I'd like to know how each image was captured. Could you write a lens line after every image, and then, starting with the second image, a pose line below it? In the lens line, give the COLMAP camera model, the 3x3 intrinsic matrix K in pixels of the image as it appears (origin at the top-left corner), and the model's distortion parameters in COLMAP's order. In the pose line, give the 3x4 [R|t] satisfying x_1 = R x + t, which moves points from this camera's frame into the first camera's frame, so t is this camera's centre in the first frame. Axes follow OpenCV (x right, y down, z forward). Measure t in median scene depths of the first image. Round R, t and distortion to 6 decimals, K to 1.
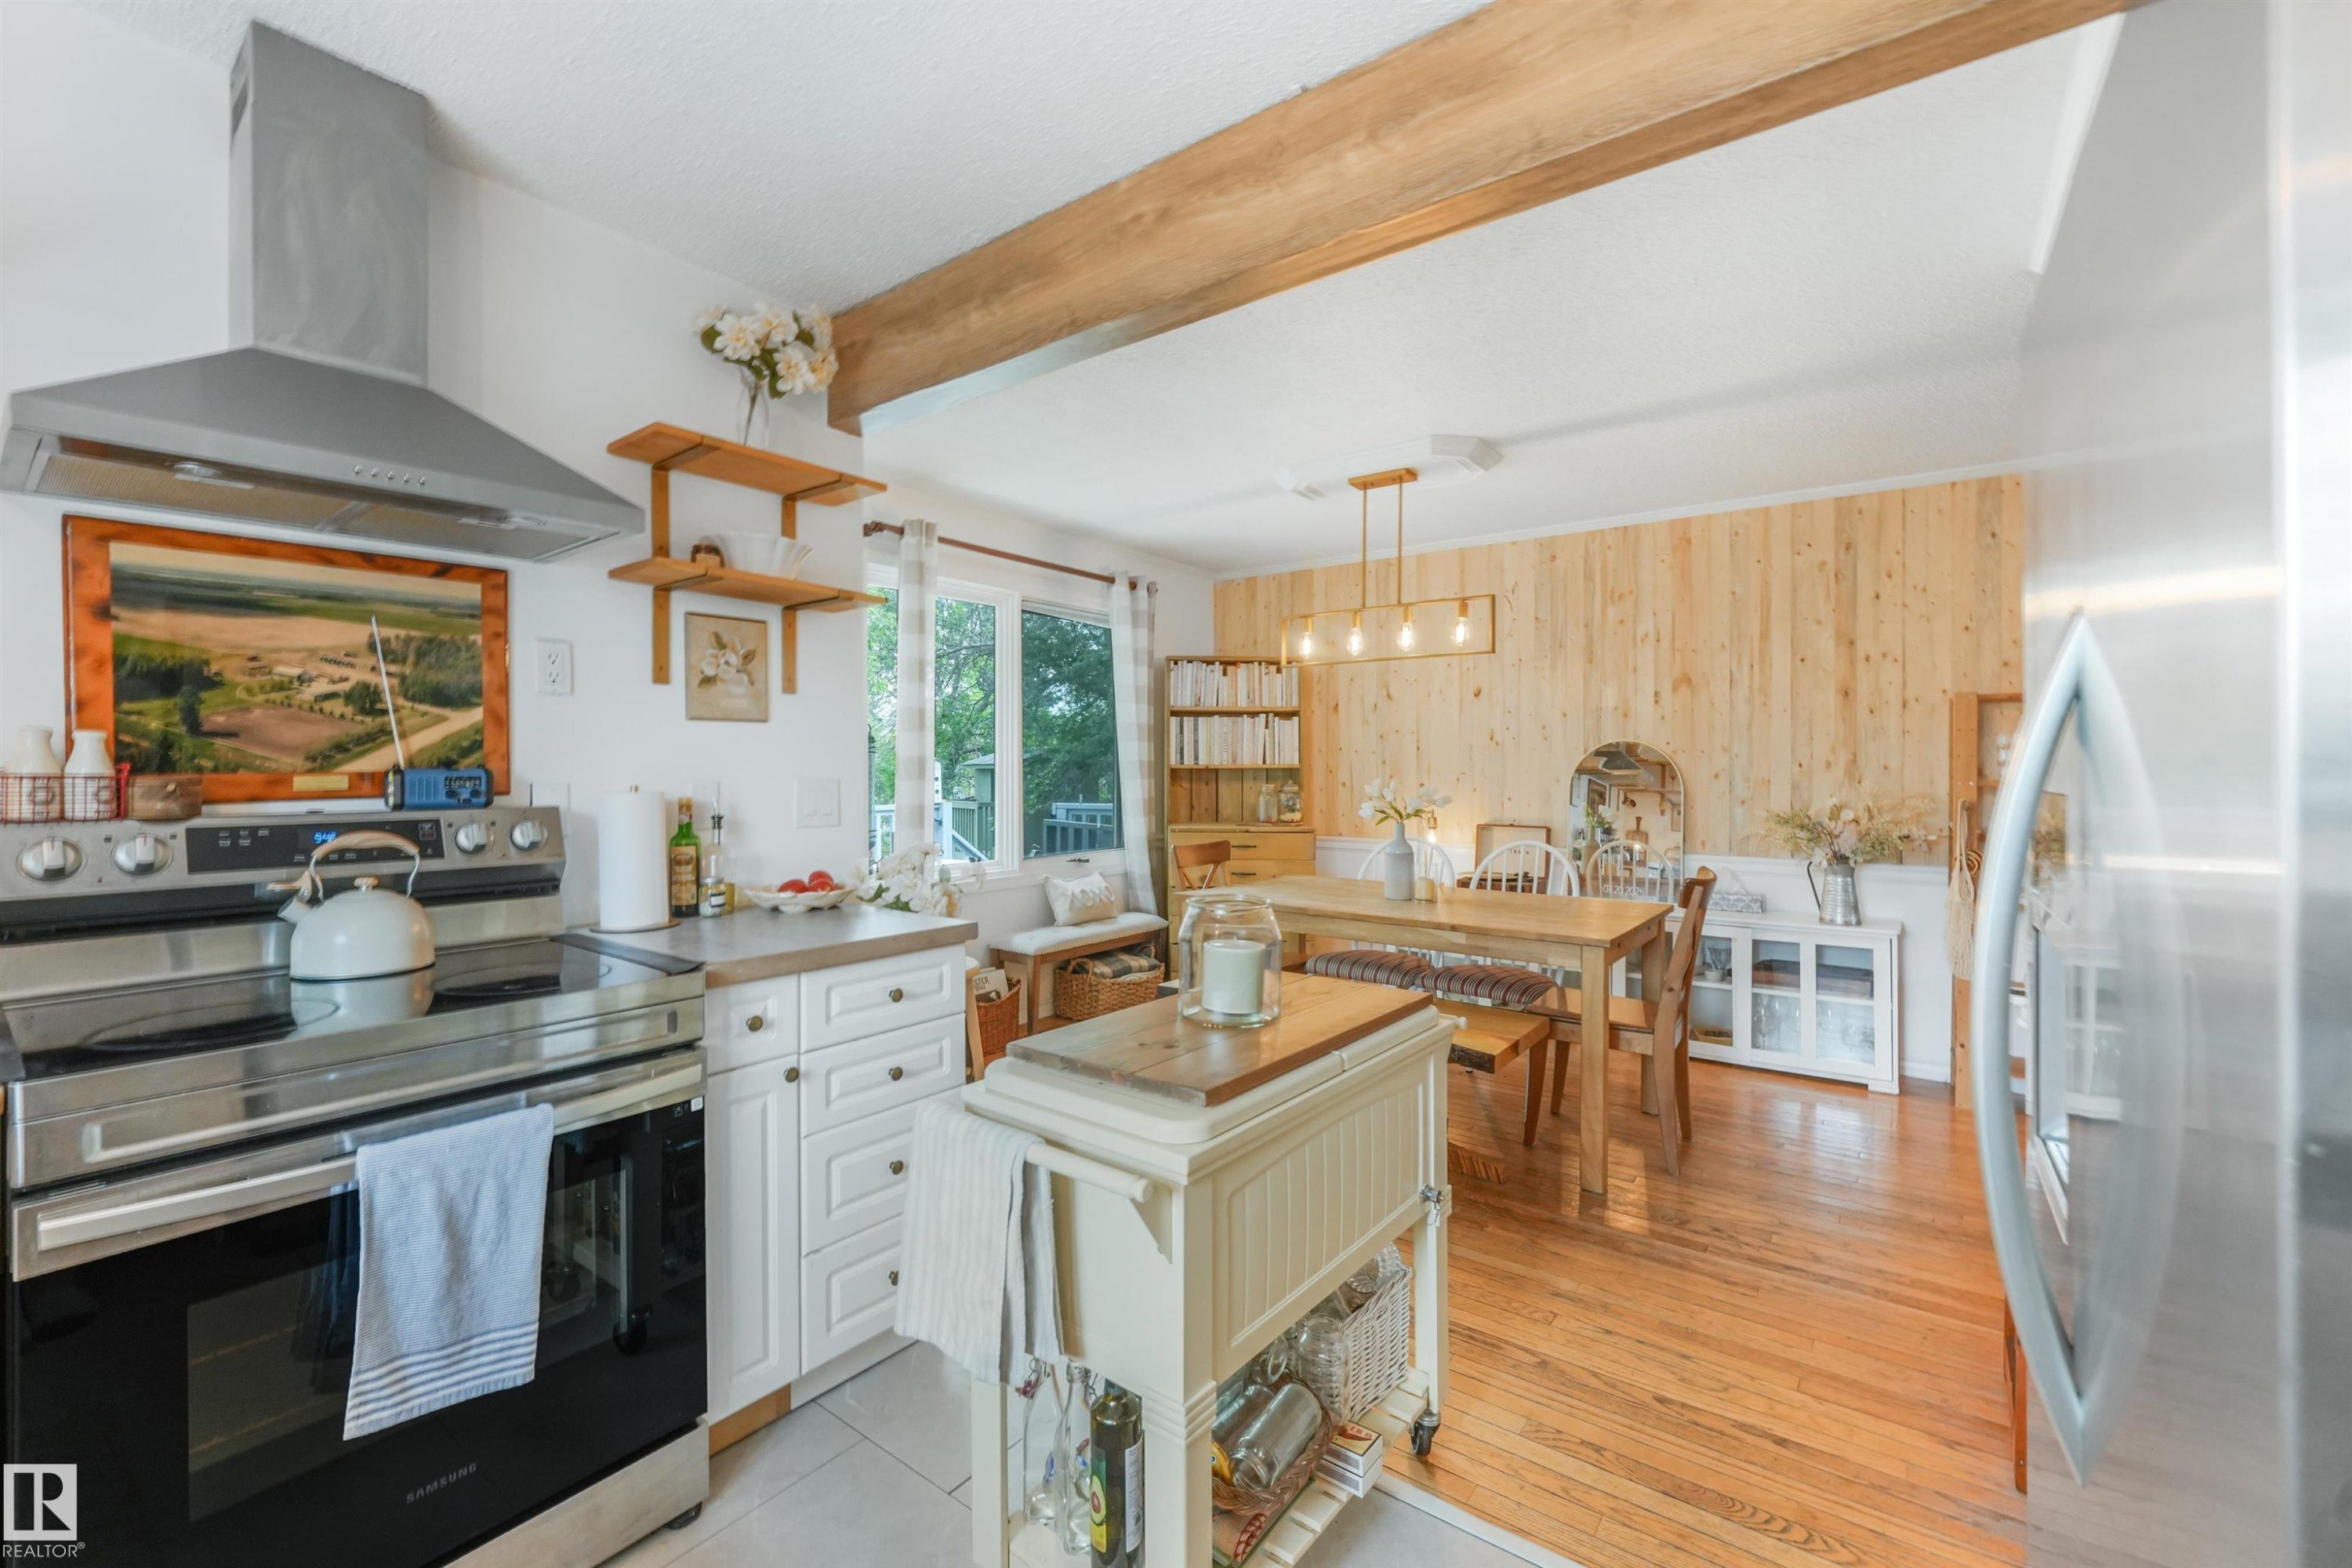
lens RADIAL K [[971.6, 0, 1171.0], [0, 971.6, 775.5], [0, 0, 1]] dist [-0.010652, 0.000229]
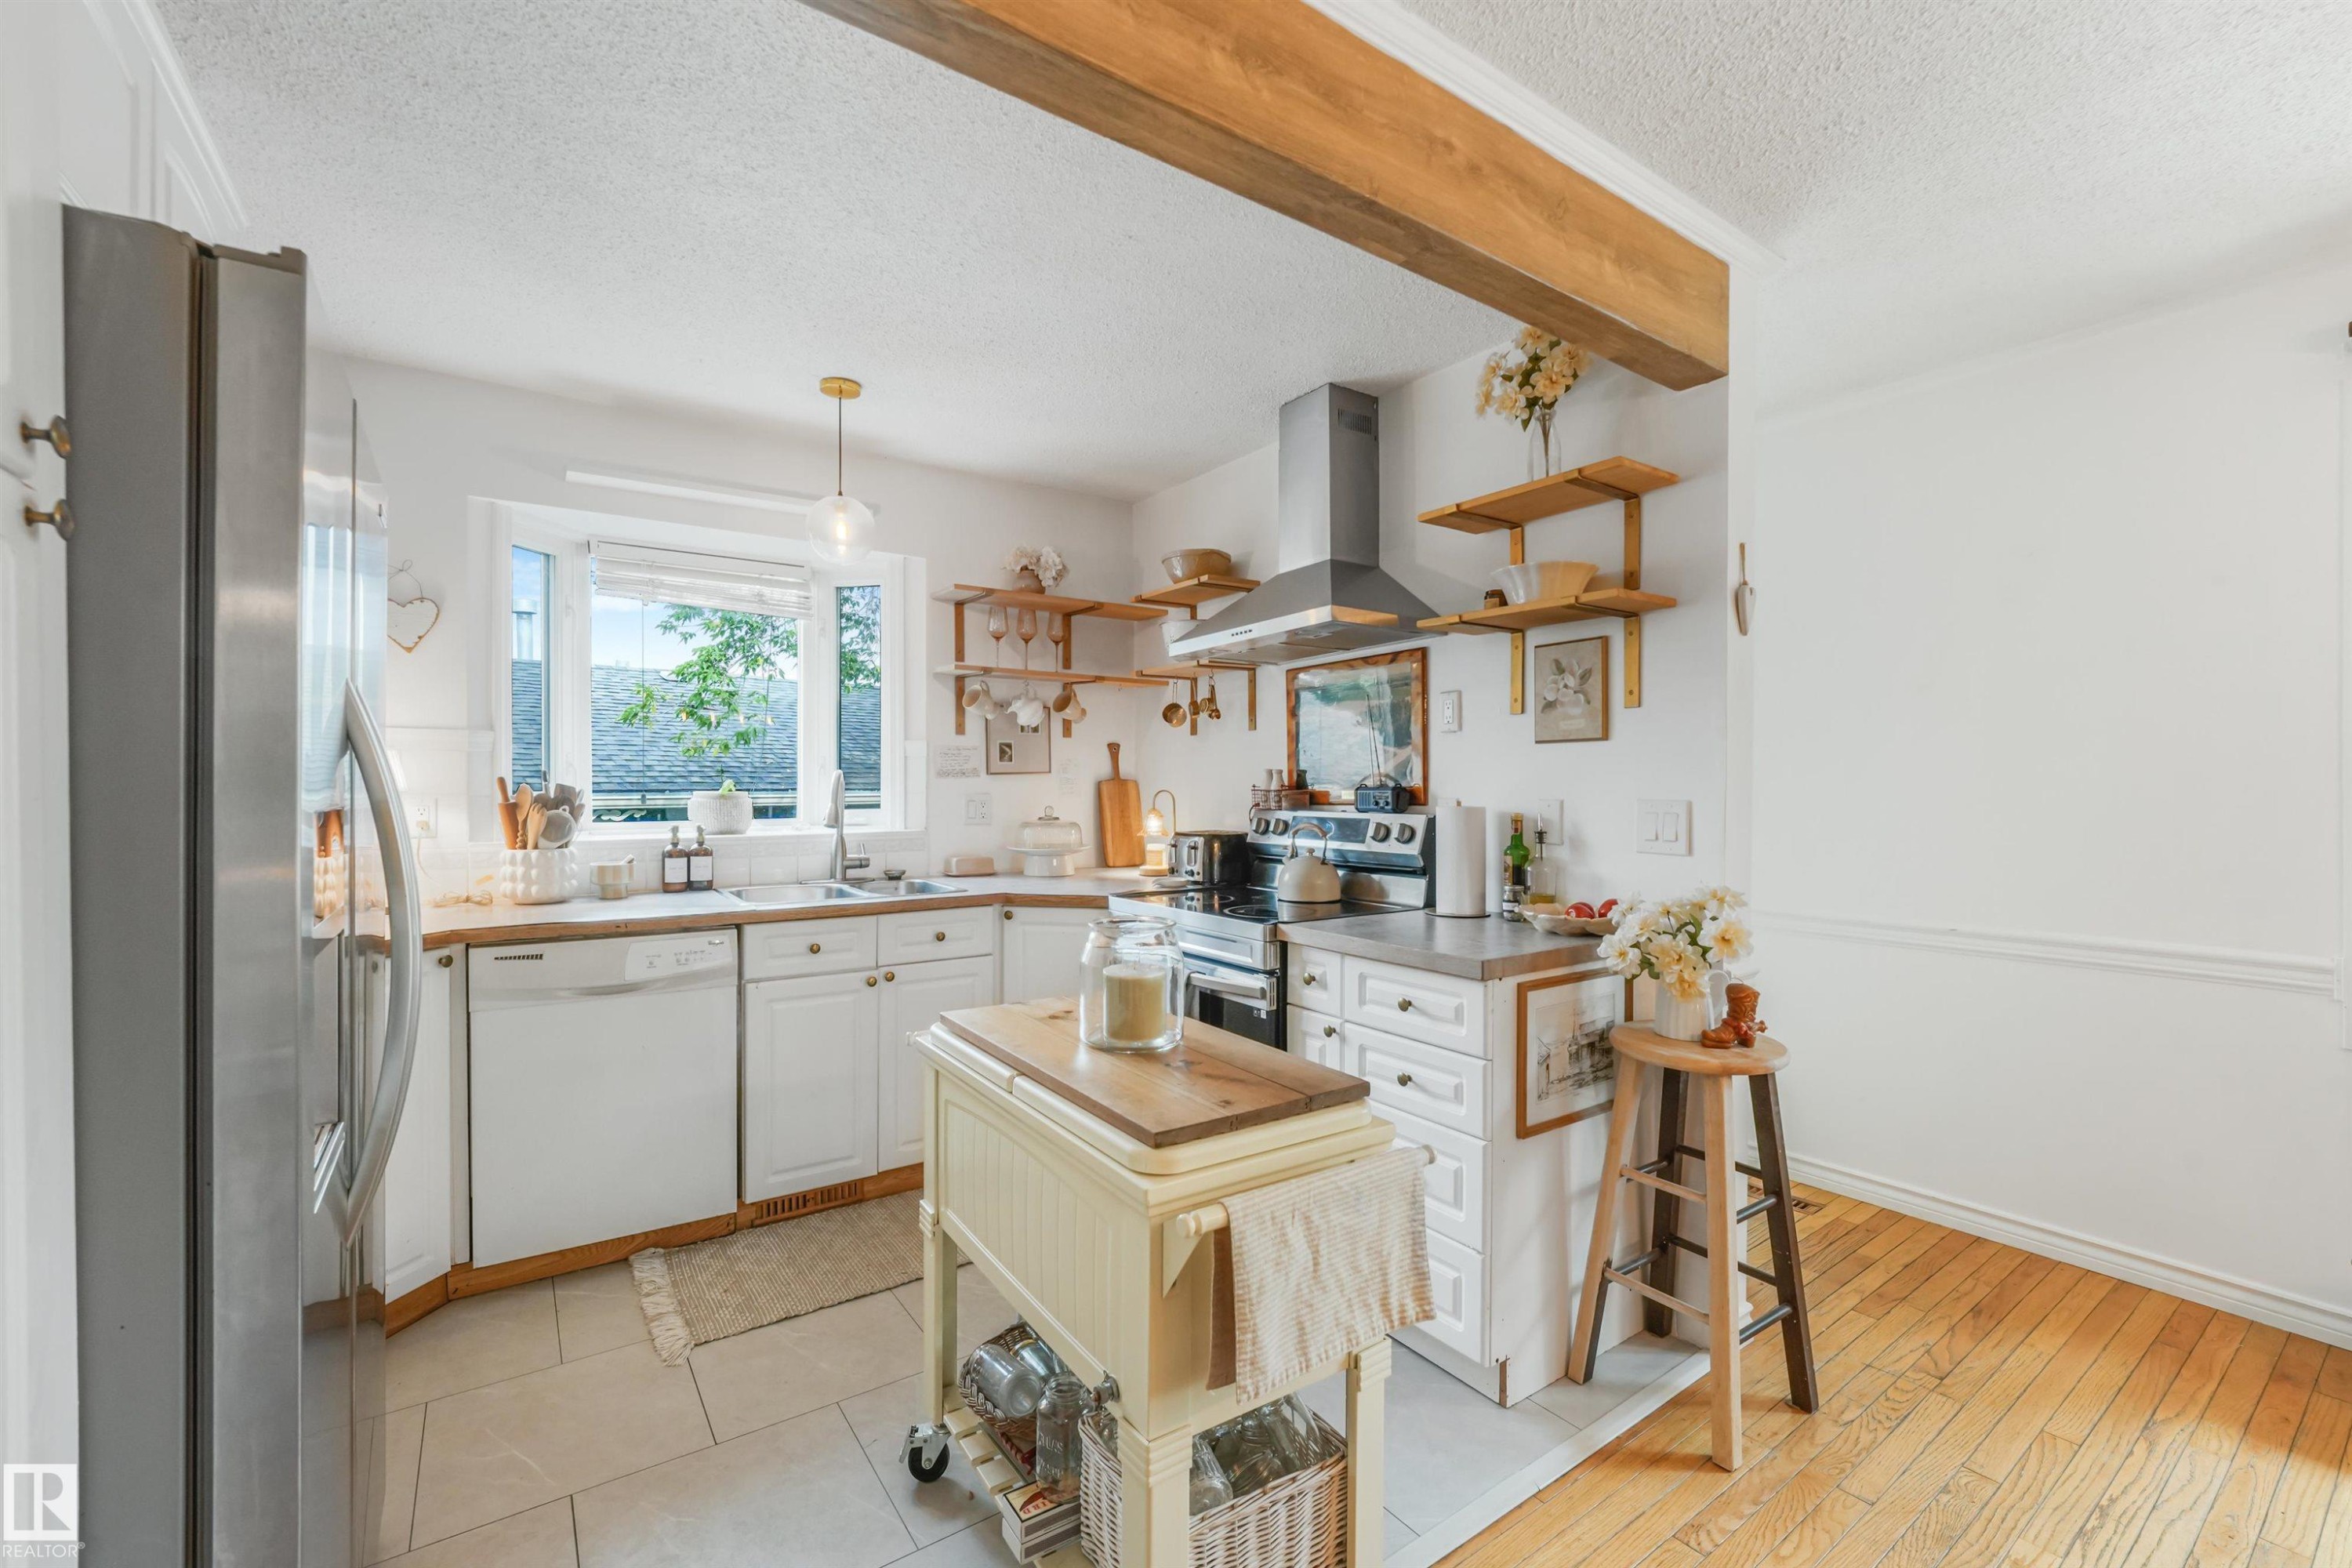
lens RADIAL K [[970.8, 0, 1165.0], [0, 970.8, 793.6], [0, 0, 1]] dist [-0.012206, -0.000199]
pose [[-0.315540, 0.006252, -0.948892, 0.339211], [-0.009555, 0.999907, 0.009766, -0.003997], [0.948864, 0.012149, -0.315450, 0.478202]]
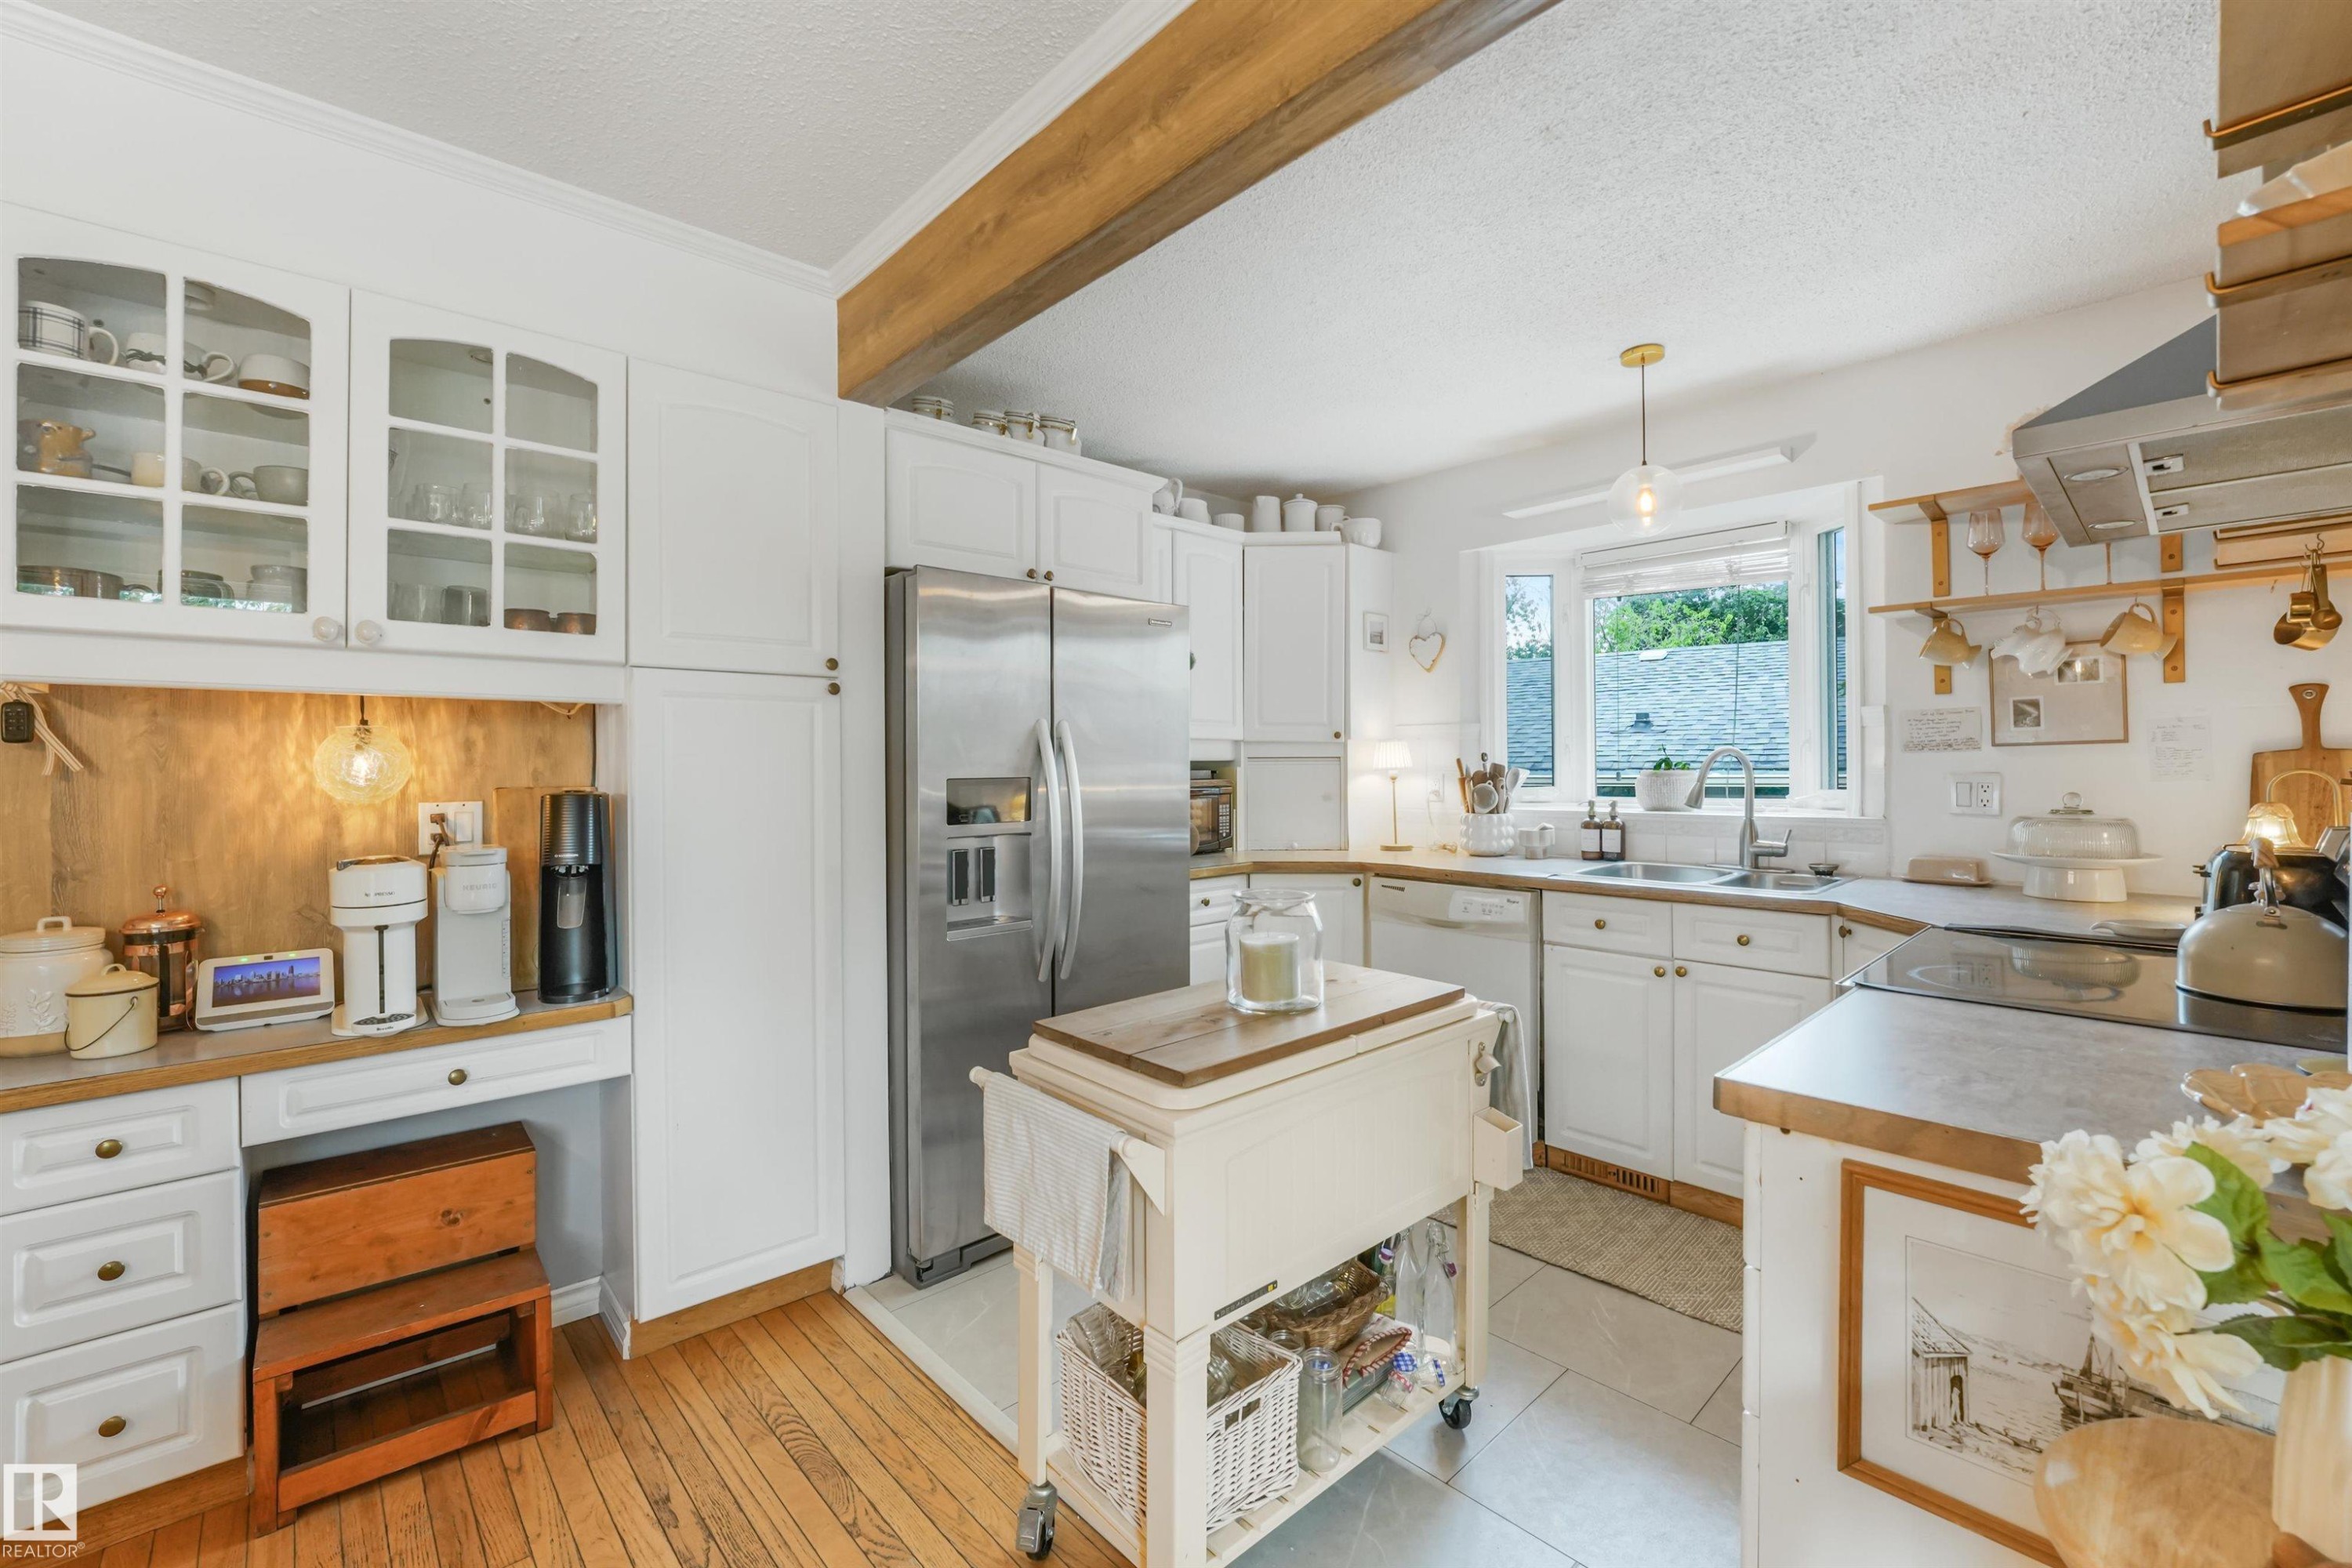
lens RADIAL K [[969.0, 0, 1194.3], [0, 969.0, 764.5], [0, 0, 1]] dist [-0.014902, -0.000244]
pose [[-0.986152, 0.004522, 0.165783, -0.010150], [0.006118, 0.999940, 0.009117, -0.007892], [-0.165732, 0.010005, -0.986120, 0.725630]]
